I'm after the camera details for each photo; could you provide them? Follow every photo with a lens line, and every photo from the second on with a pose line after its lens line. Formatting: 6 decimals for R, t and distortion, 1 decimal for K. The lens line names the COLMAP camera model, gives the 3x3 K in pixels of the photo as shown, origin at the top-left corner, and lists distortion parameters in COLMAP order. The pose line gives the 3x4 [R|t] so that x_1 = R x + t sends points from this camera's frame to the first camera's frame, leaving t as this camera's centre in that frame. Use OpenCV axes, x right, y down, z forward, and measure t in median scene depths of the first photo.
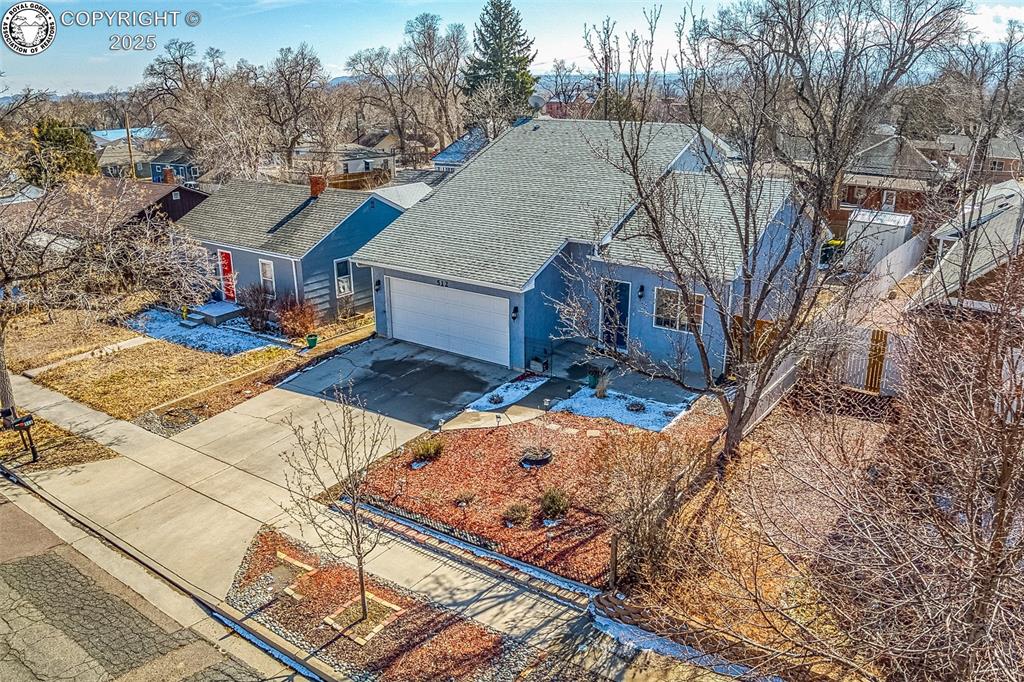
lens RADIAL K [[731.8, 0, 515.1], [0, 731.8, 338.6], [0, 0, 1]] dist [-0.083160, -0.010129]
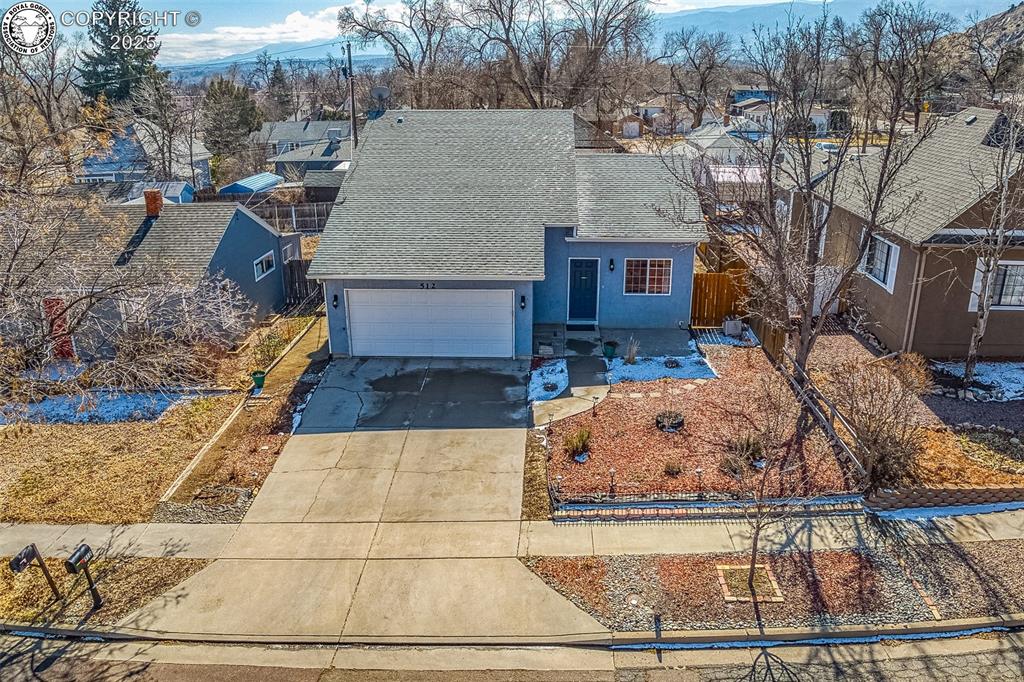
lens RADIAL K [[731.8, 0, 517.4], [0, 731.8, 341.3], [0, 0, 1]] dist [-0.083160, -0.010129]
pose [[0.846652, -0.186658, 0.498337, -0.565534], [0.178011, 0.981857, 0.065334, -0.053458], [-0.501491, 0.033395, 0.864518, 0.146835]]
